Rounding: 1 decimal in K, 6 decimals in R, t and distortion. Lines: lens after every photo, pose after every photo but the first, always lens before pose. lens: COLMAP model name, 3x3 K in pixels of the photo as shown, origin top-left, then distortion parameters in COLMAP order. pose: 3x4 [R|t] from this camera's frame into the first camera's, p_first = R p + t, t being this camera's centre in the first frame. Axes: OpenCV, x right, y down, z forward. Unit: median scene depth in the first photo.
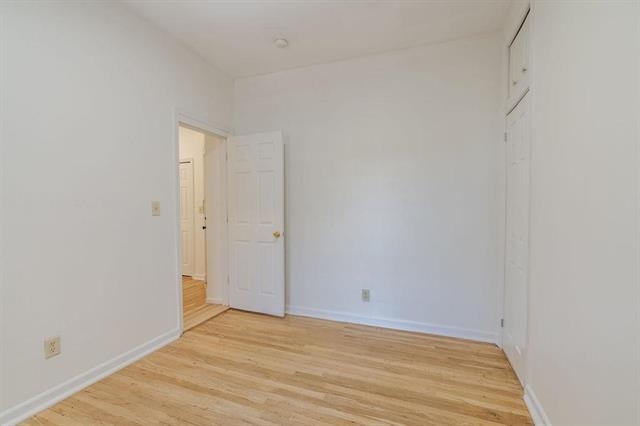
lens RADIAL K [[288.8, 0, 318.9], [0, 288.8, 214.6], [0, 0, 1]] dist [-0.002520, 0.000122]
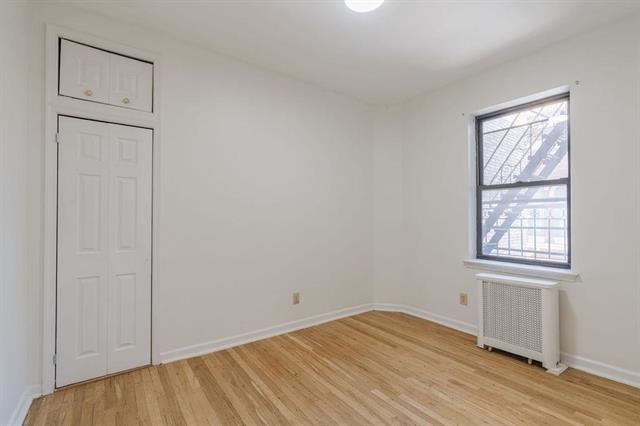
lens RADIAL K [[288.8, 0, 318.9], [0, 288.8, 214.6], [0, 0, 1]] dist [-0.002520, 0.000122]
pose [[-0.837612, 0.006185, 0.546231, -0.581976], [0.011218, 0.999920, 0.005880, -0.050608], [-0.546151, 0.011053, -0.837614, 1.606257]]
